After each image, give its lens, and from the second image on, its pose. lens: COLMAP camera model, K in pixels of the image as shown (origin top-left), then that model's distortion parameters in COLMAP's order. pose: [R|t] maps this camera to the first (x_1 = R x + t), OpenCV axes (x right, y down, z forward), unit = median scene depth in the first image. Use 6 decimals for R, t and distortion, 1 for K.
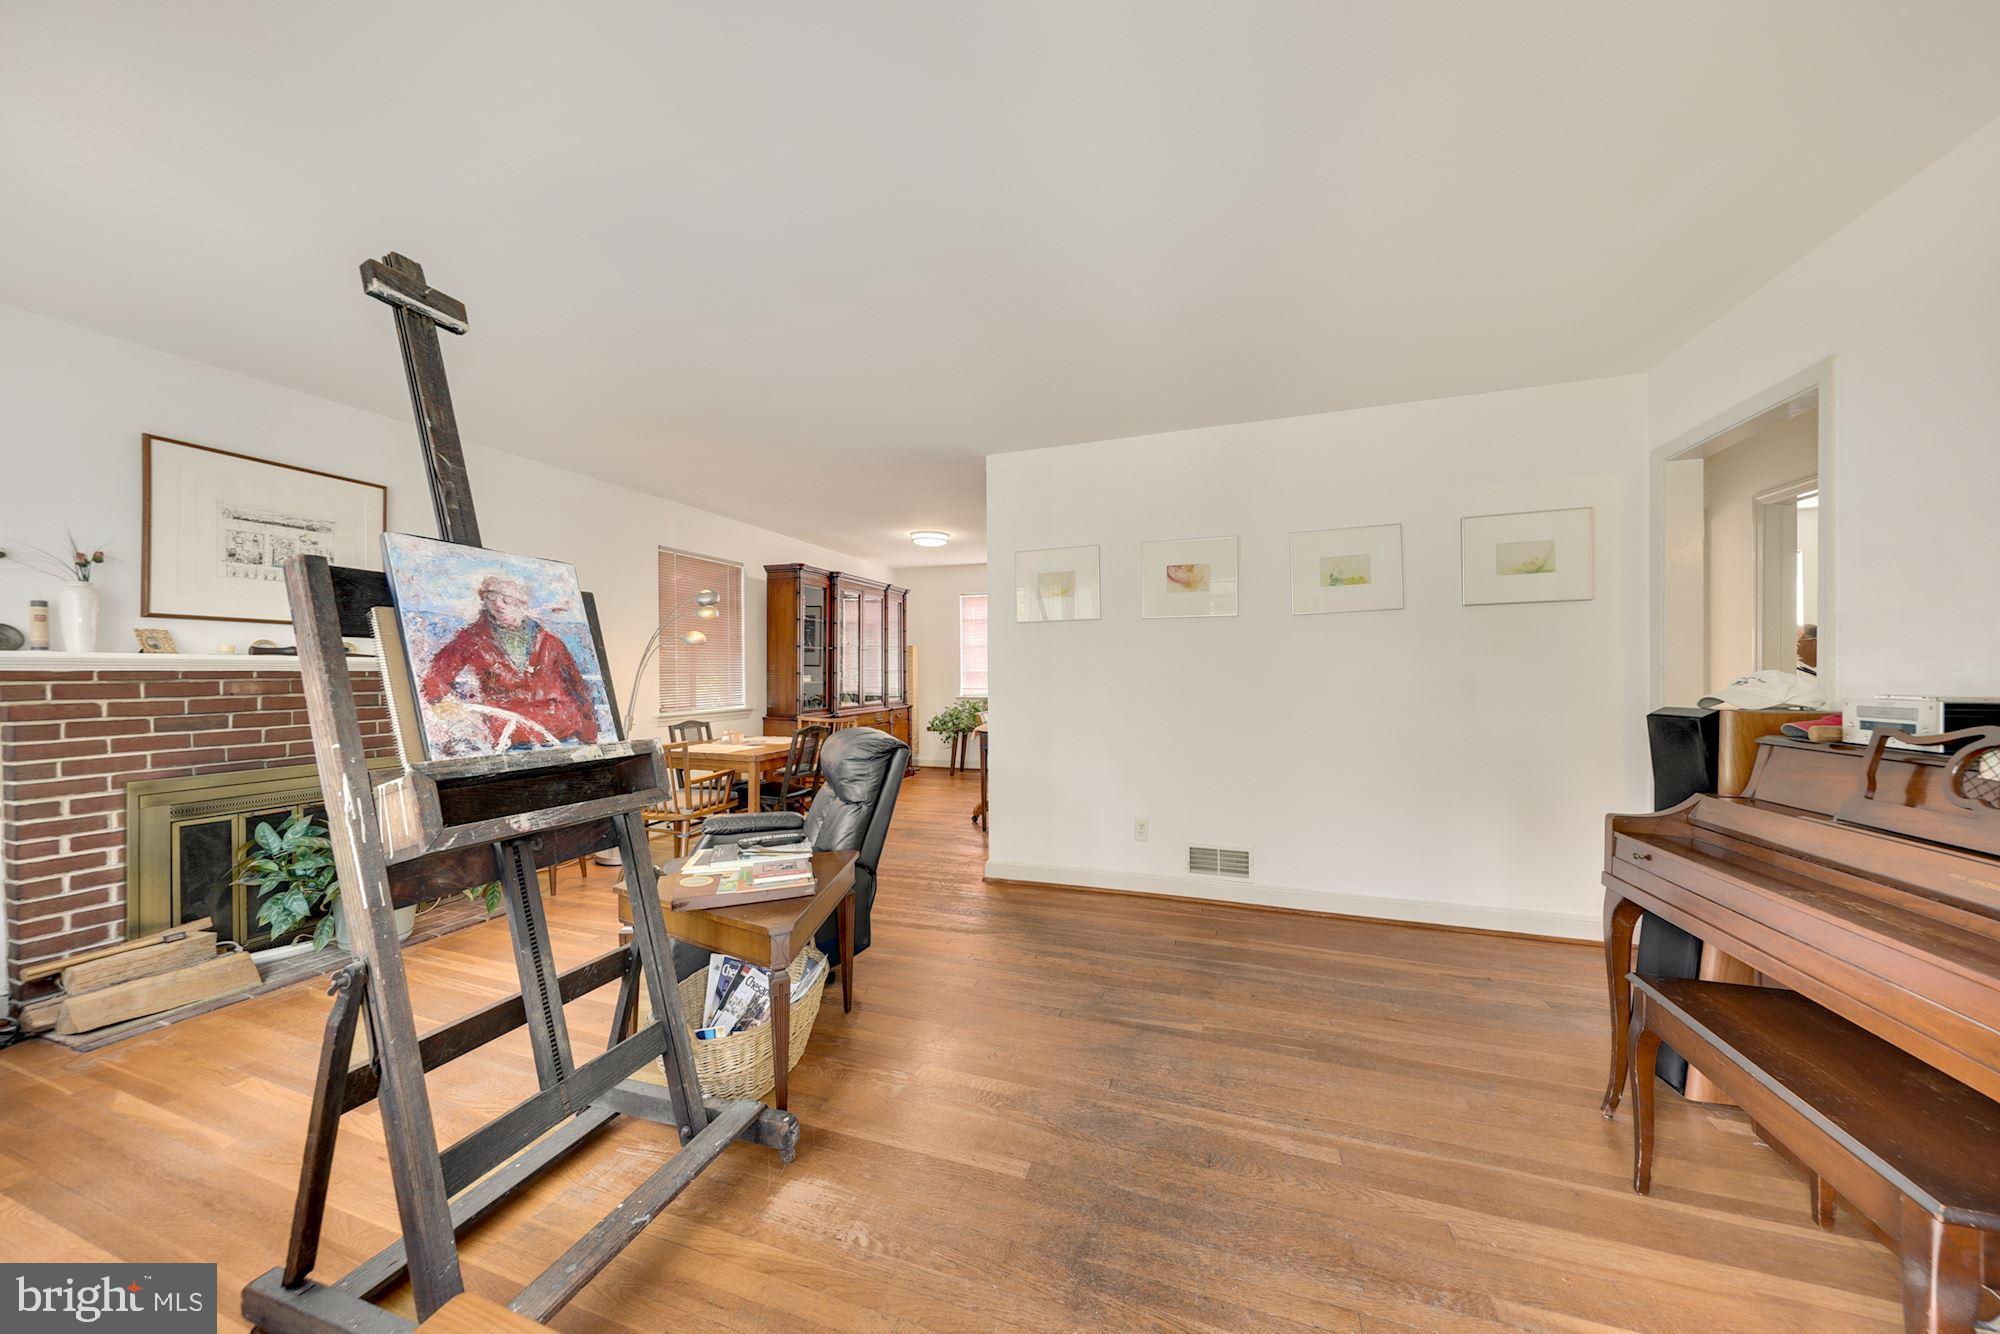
lens RADIAL K [[656.7, 0, 1010.2], [0, 656.7, 674.2], [0, 0, 1]] dist [0.000236, 0.000000]
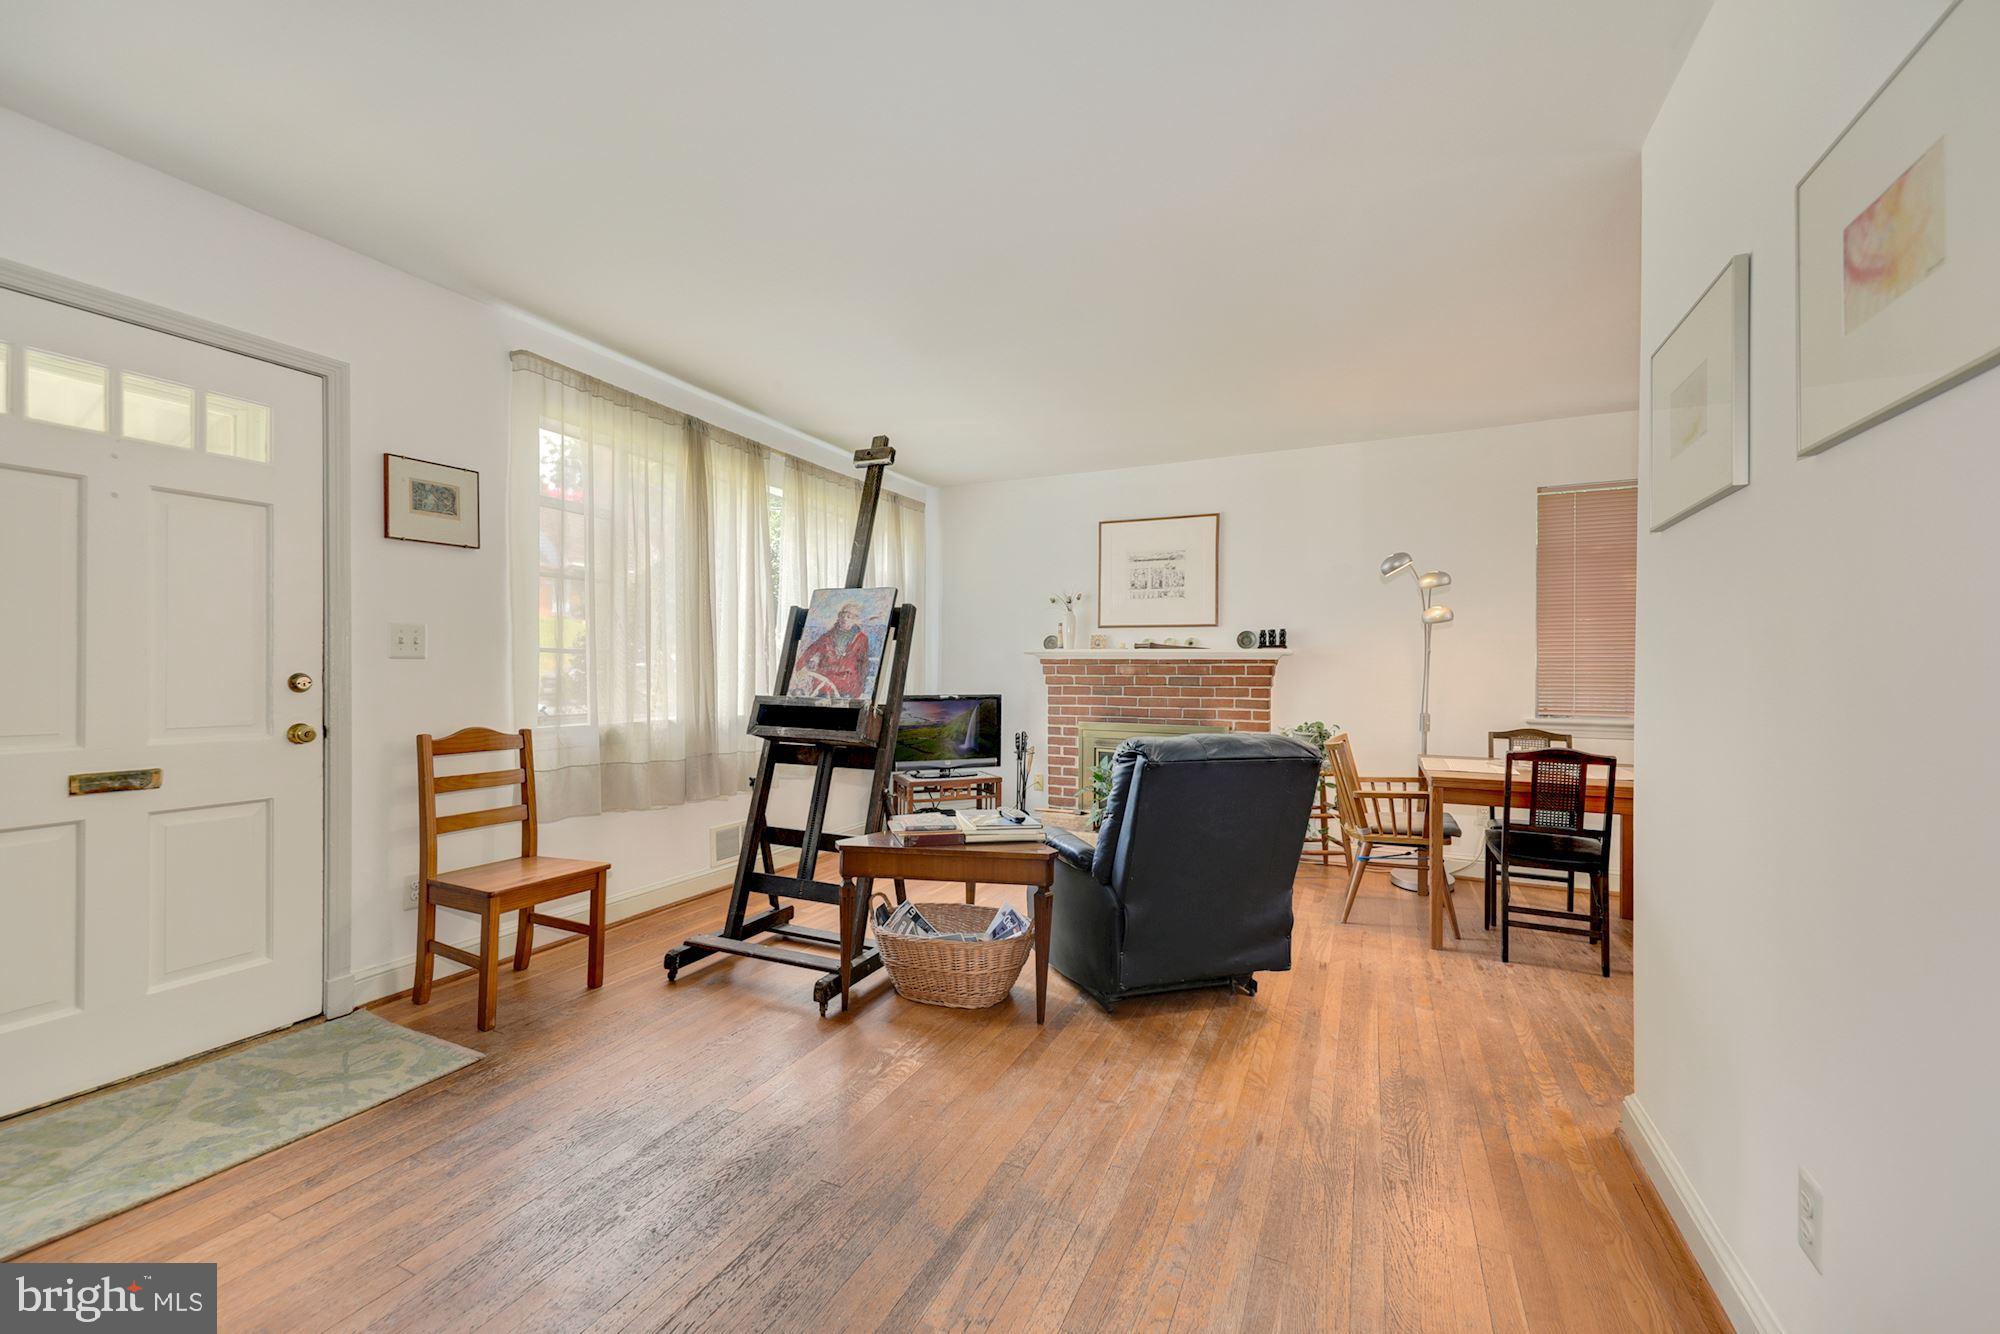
lens RADIAL K [[797.7, 0, 1004.2], [0, 797.7, 667.1], [0, 0, 1]] dist [0.001312, -0.000068]
pose [[-0.103999, 0.003887, -0.994570, 0.417417], [-0.008857, 0.999949, 0.004834, 0.004103], [0.994538, 0.009311, -0.103959, 0.509078]]
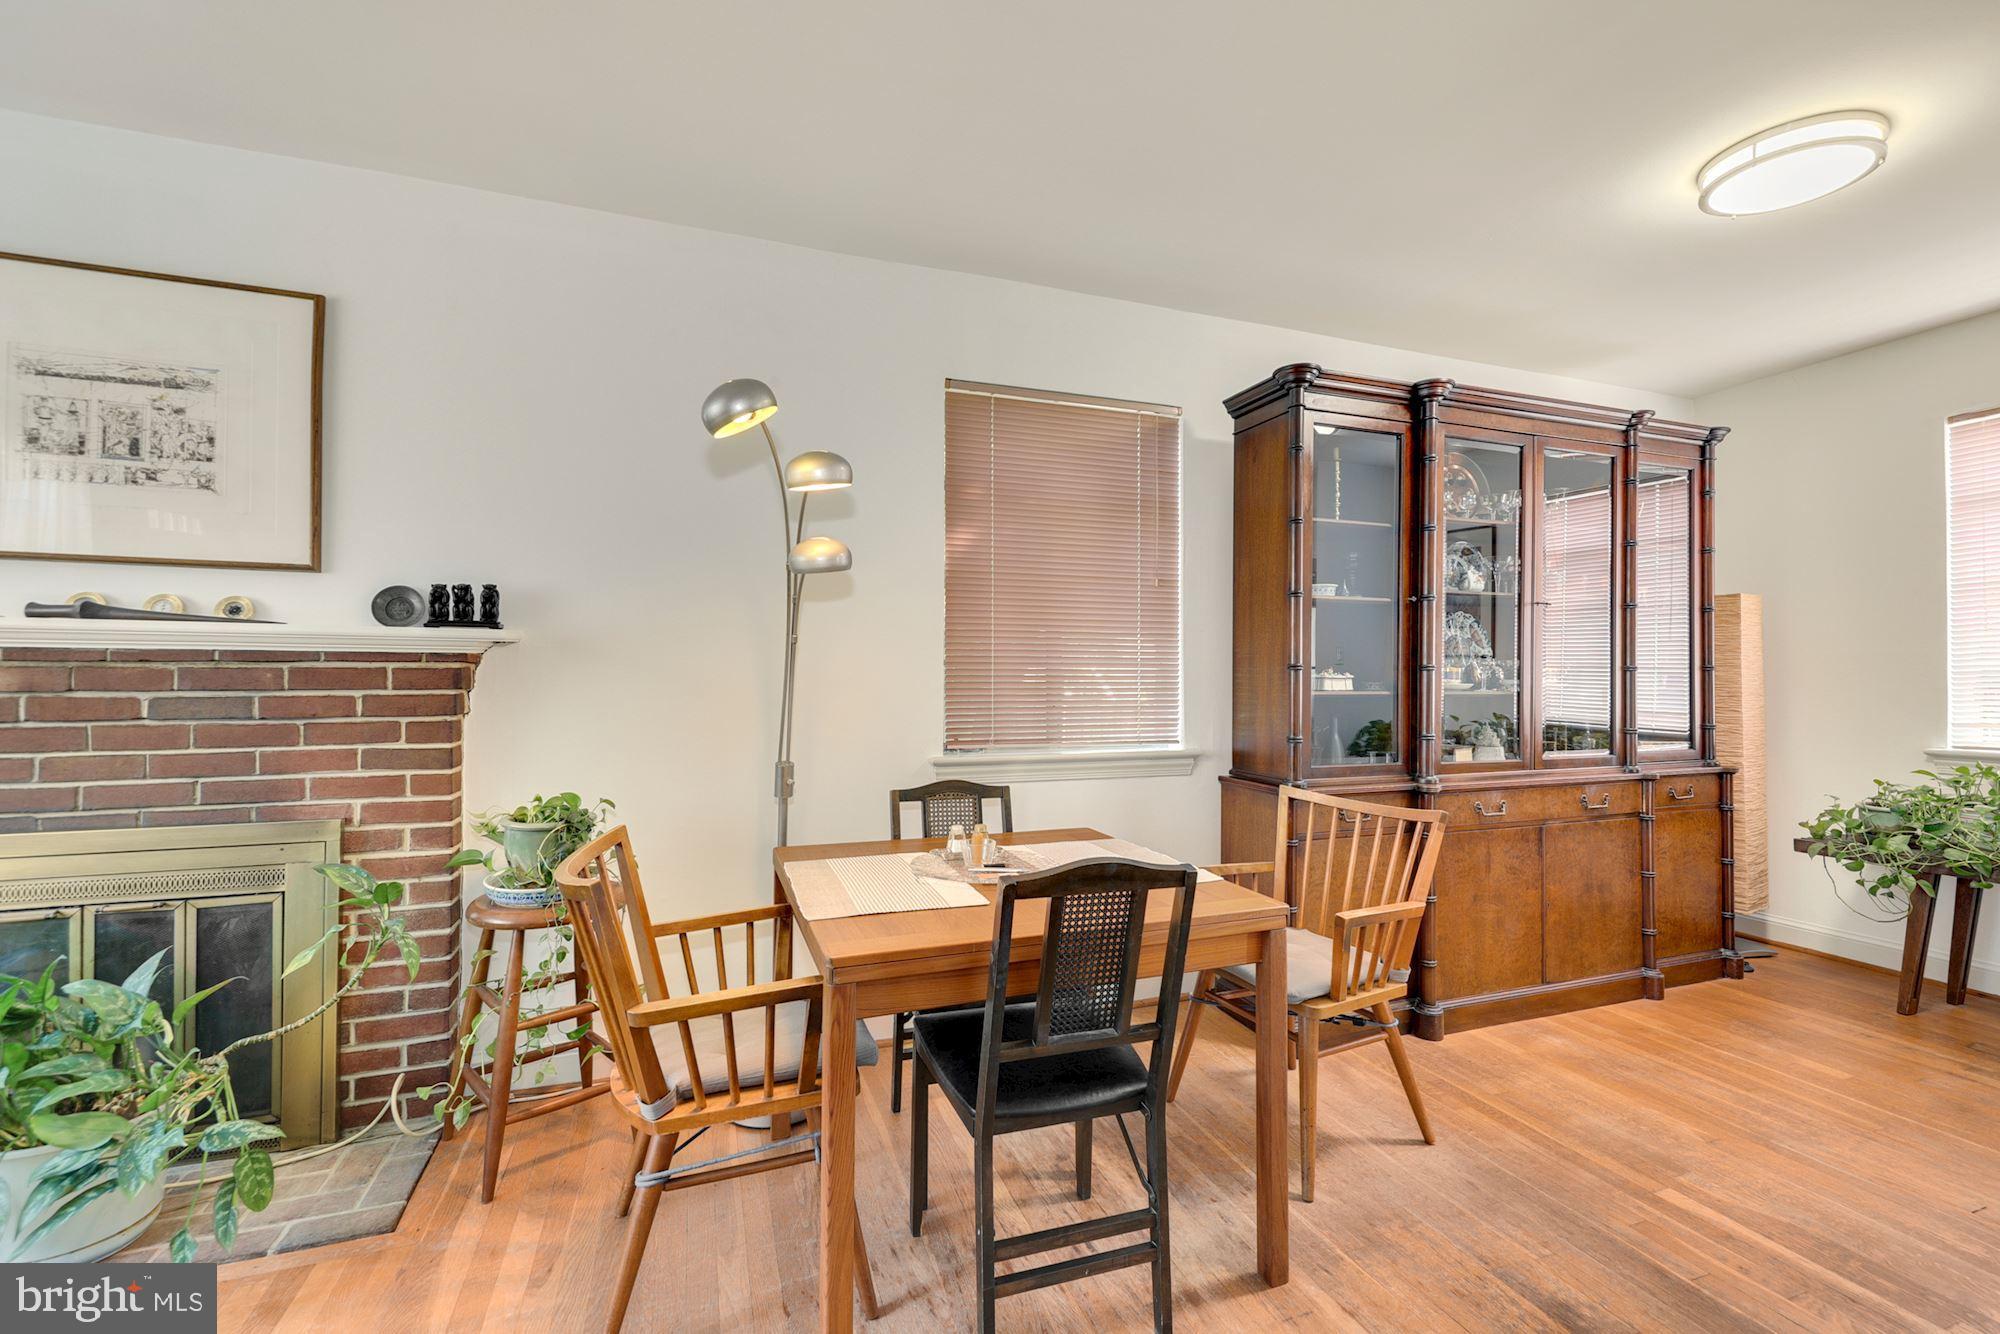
lens RADIAL K [[848.4, 0, 994.0], [0, 848.4, 671.1], [0, 0, 1]] dist [0.009482, -0.000321]
pose [[0.619202, 0.000424, -0.785232, -0.063393], [-0.009156, 0.999936, -0.006680, 0.006489], [0.785179, 0.011326, 0.619166, 0.677824]]
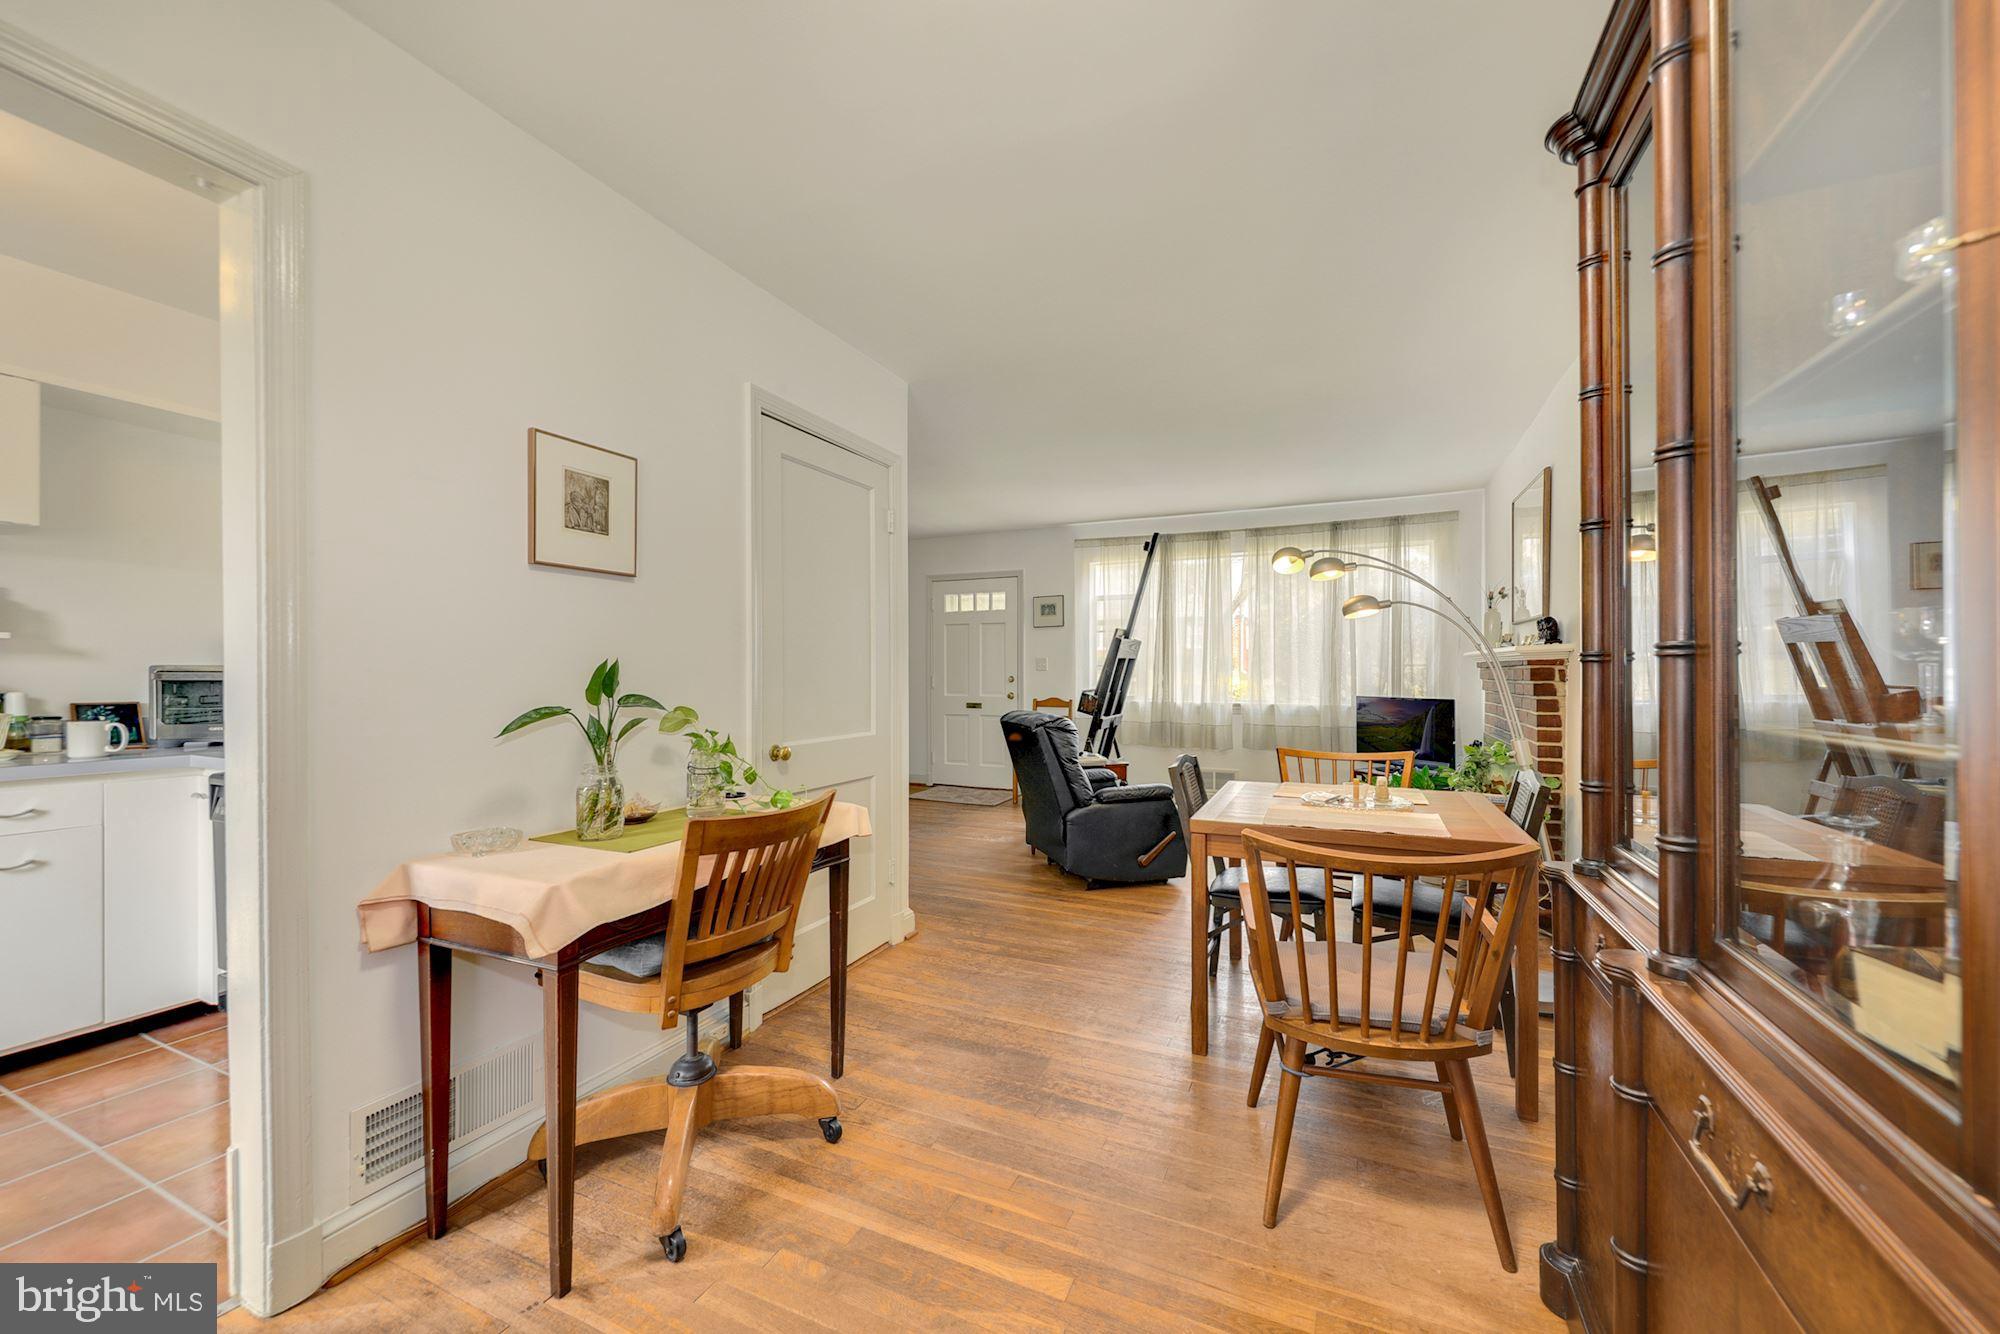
lens RADIAL K [[797.7, 0, 1010.3], [0, 797.7, 674.0], [0, 0, 1]] dist [0.001312, -0.000068]
pose [[-0.992025, 0.010470, 0.125604, -0.208656], [0.011610, 0.999898, 0.008352, -0.002616], [-0.125503, 0.009744, -0.992045, 1.511125]]
